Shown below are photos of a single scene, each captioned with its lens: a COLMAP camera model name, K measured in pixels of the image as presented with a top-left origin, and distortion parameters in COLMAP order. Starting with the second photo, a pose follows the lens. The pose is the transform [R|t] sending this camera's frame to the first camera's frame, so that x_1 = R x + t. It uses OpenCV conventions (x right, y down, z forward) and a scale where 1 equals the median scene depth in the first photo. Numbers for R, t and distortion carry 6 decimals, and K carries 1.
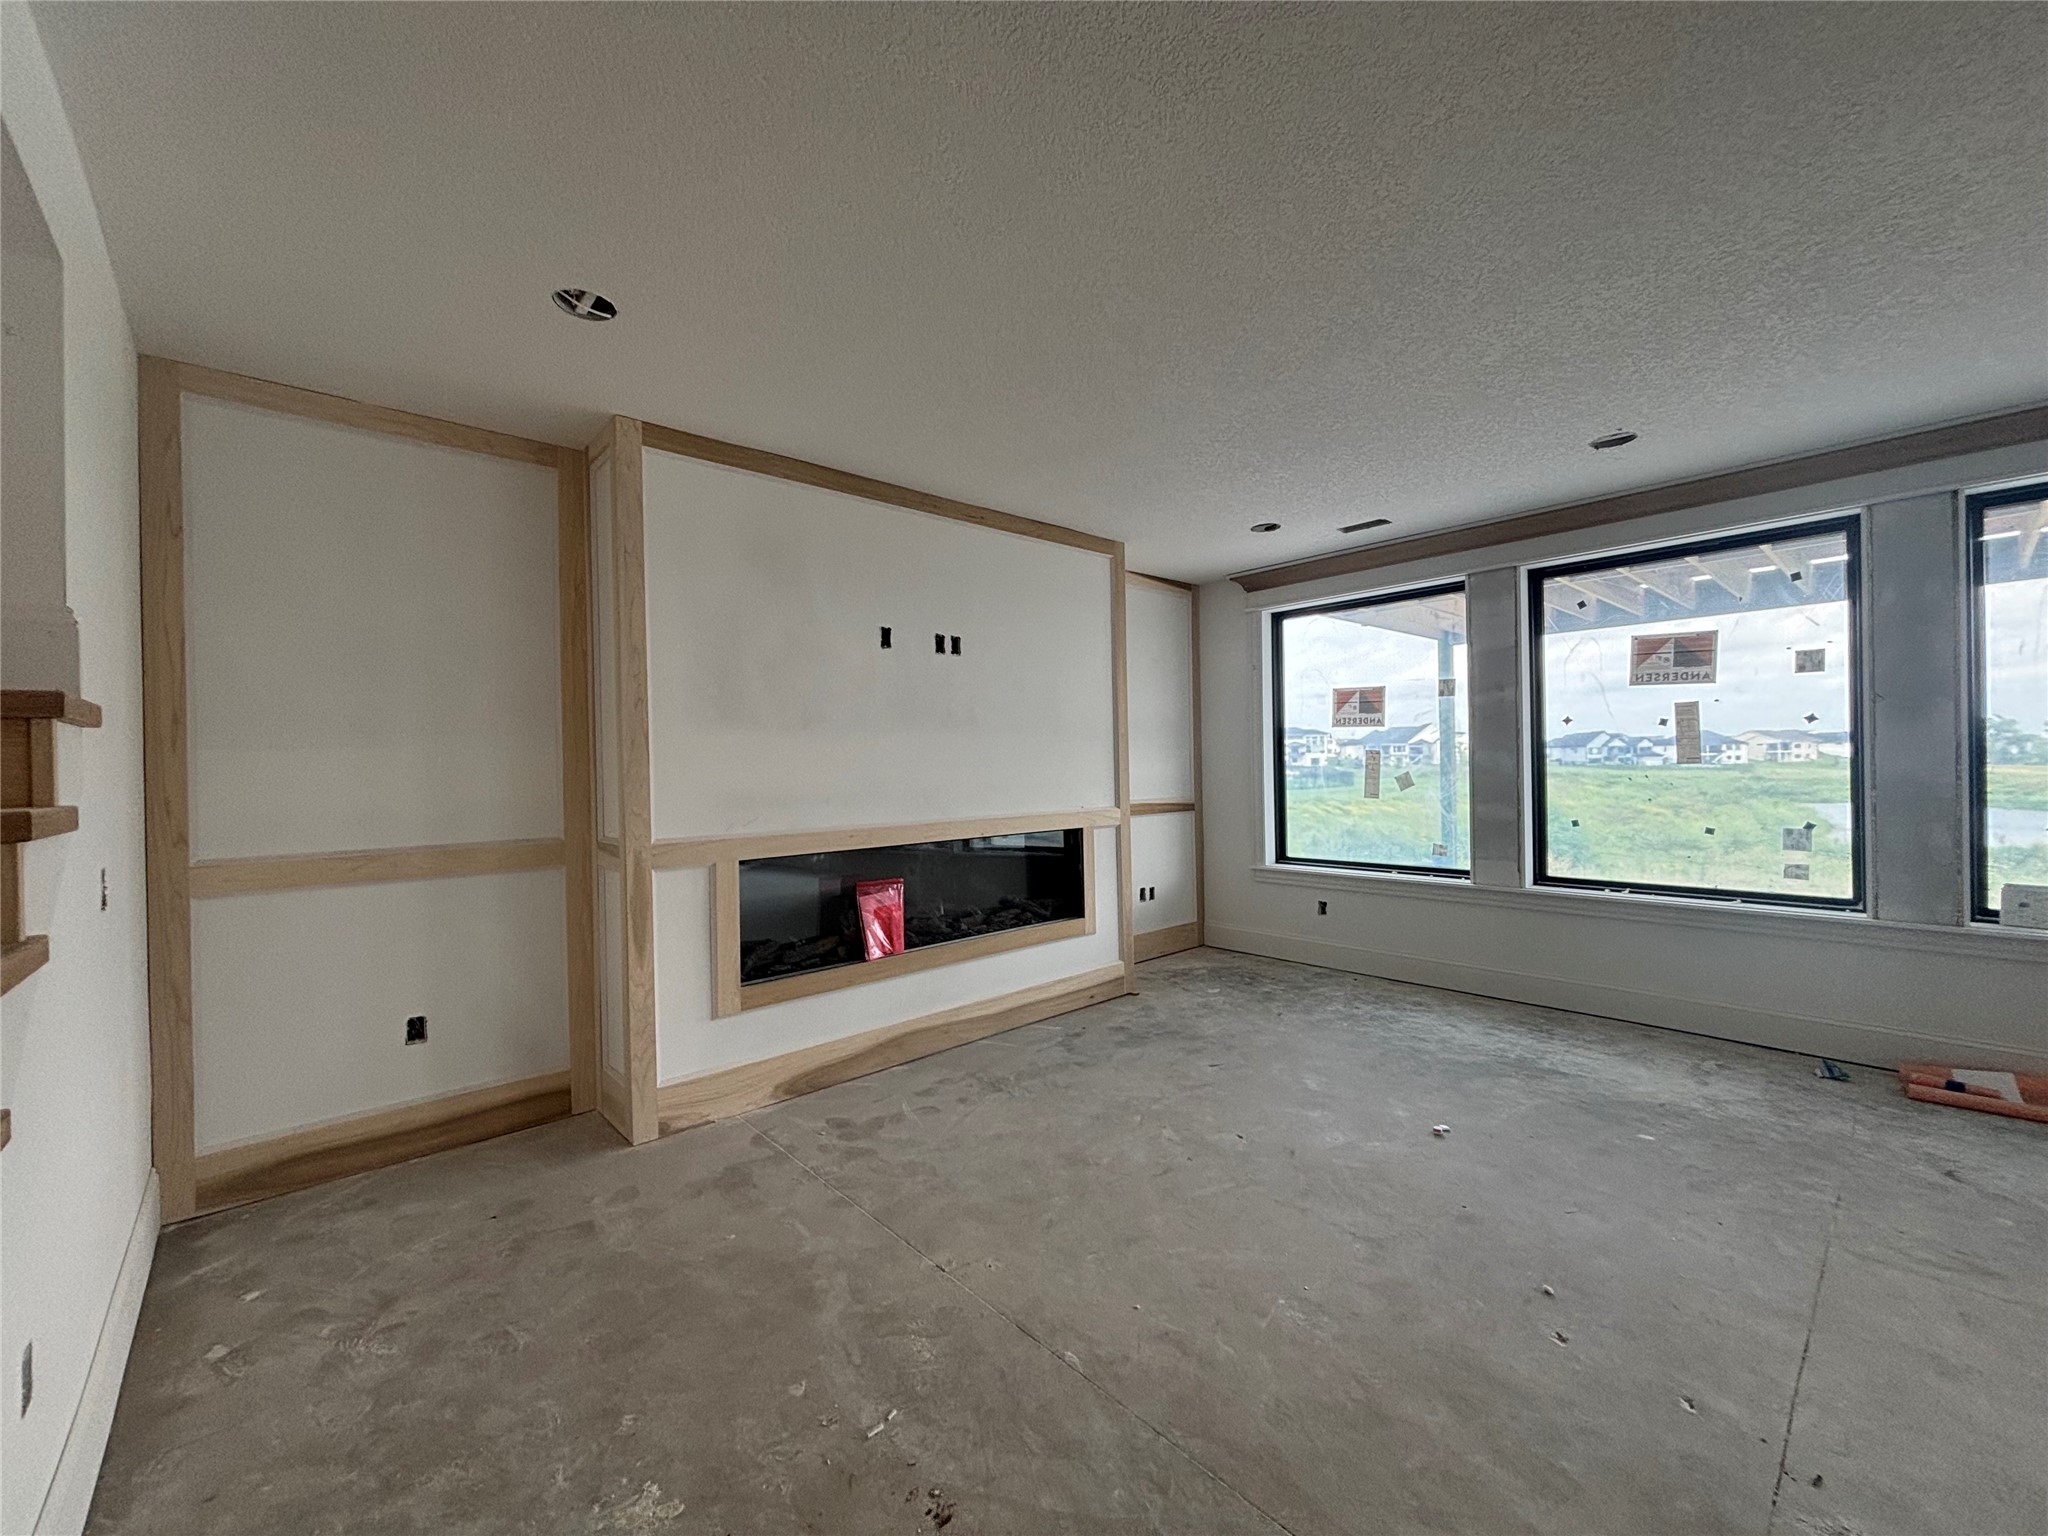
lens RADIAL K [[828.4, 0, 1018.6], [0, 828.4, 755.5], [0, 0, 1]] dist [0.003584, -0.000200]
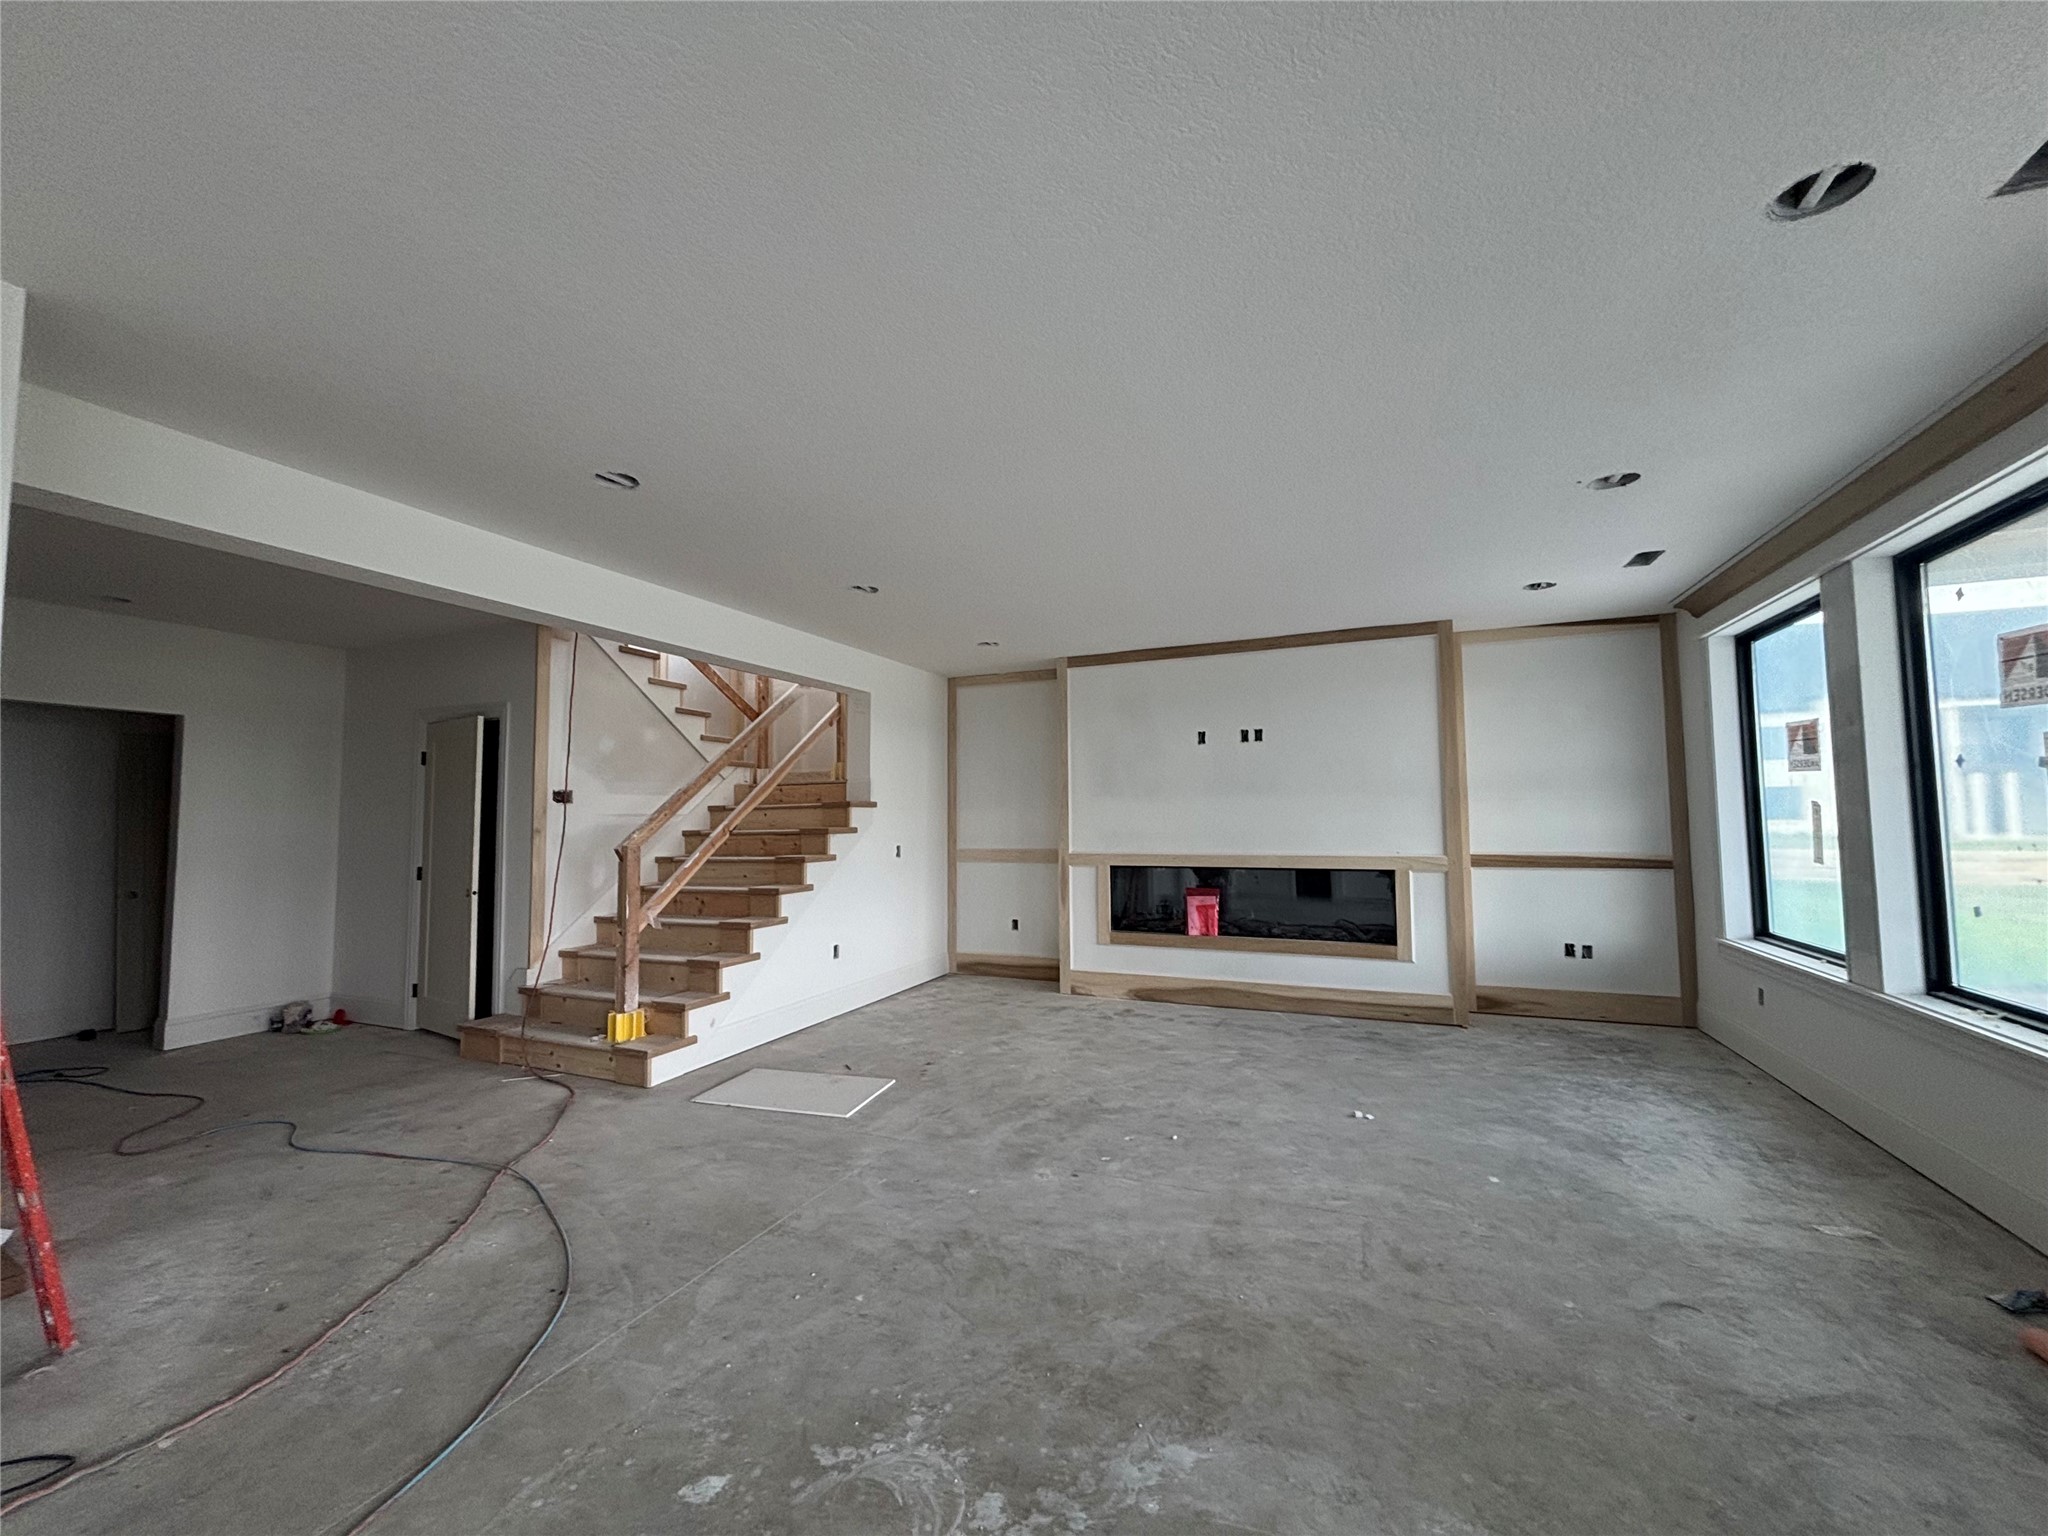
lens RADIAL K [[828.4, 0, 1026.7], [0, 828.4, 765.6], [0, 0, 1]] dist [0.003584, -0.000200]
pose [[0.420311, -0.045239, -0.906252, 1.129006], [0.012567, 0.998951, -0.044038, -0.020726], [0.907293, 0.007121, 0.420438, 0.008885]]
